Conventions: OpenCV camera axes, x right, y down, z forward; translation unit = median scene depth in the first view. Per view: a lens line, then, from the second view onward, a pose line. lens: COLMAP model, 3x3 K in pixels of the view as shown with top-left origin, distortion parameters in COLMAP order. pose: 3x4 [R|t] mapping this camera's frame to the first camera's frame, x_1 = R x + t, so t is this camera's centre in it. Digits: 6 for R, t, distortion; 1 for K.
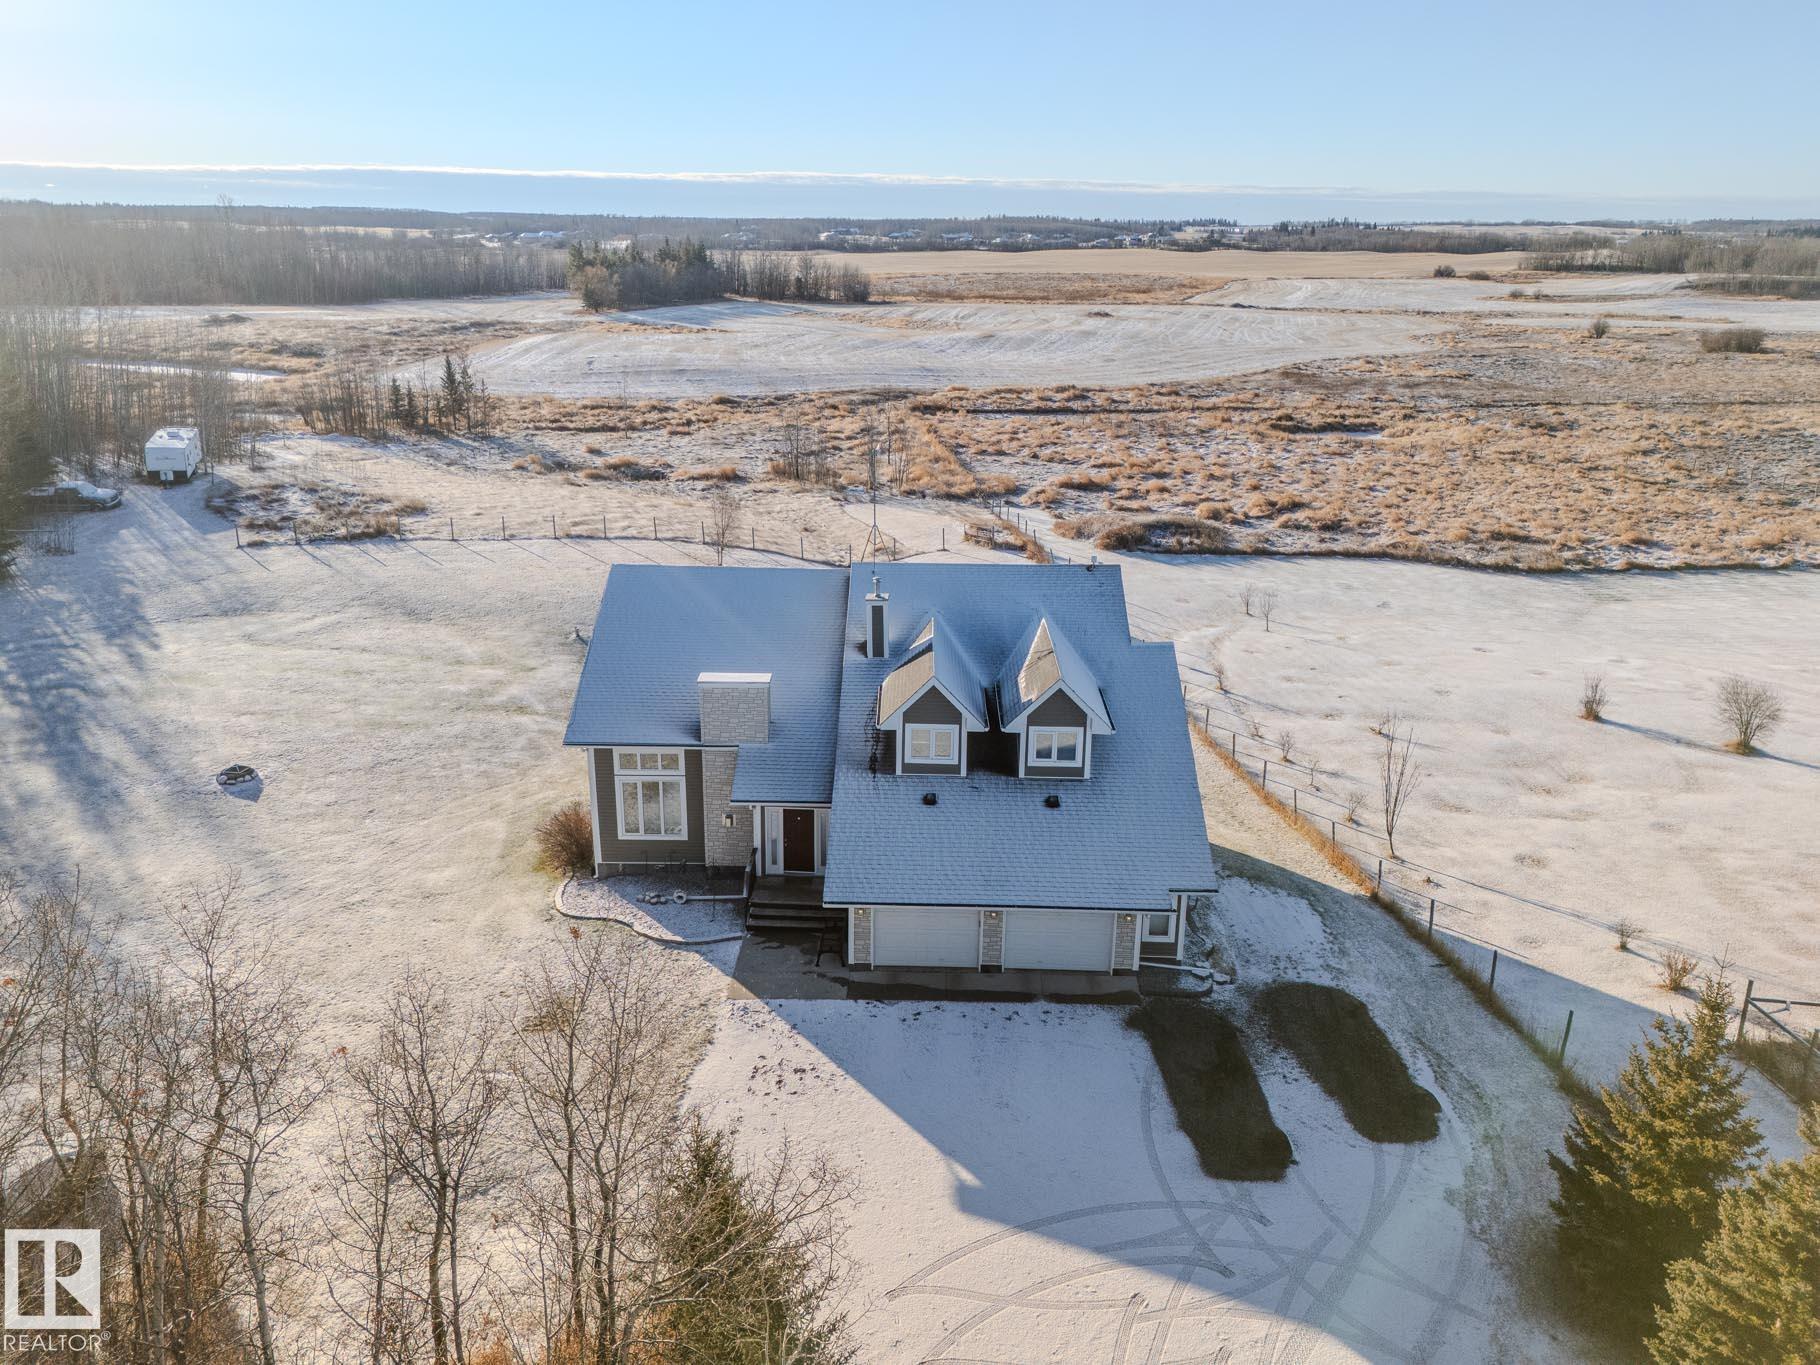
lens RADIAL K [[1326.5, 0, 912.2], [0, 1326.5, 673.8], [0, 0, 1]] dist [0.095405, -0.099537]
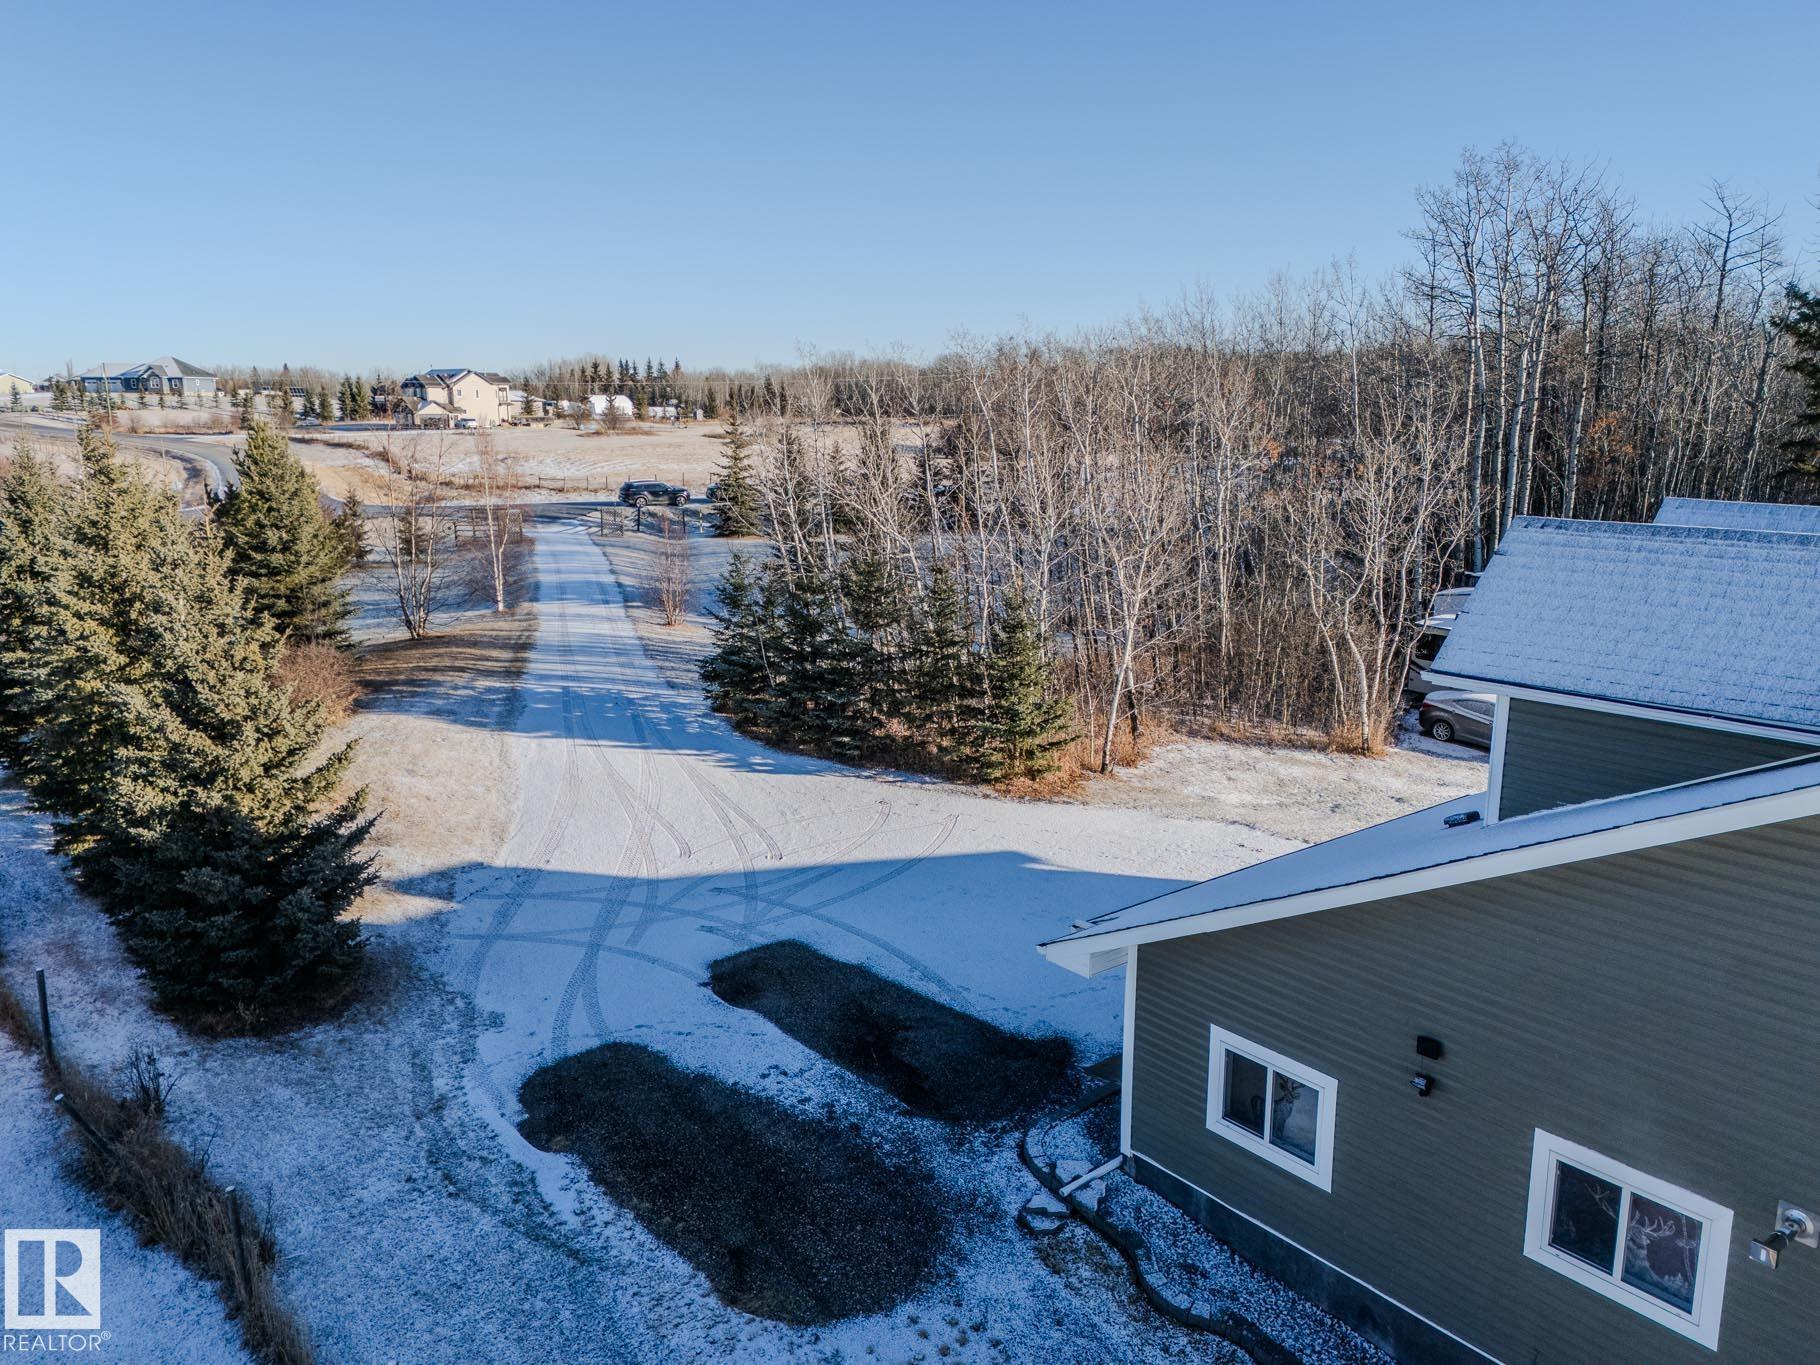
lens RADIAL K [[1334.6, 0, 908.7], [0, 1334.6, 679.6], [0, 0, 1]] dist [0.099659, -0.105448]
pose [[-0.771443, 0.122136, -0.624466, 0.523060], [-0.201446, 0.884044, 0.421764, -0.089742], [0.603569, 0.451163, -0.657386, 1.217883]]
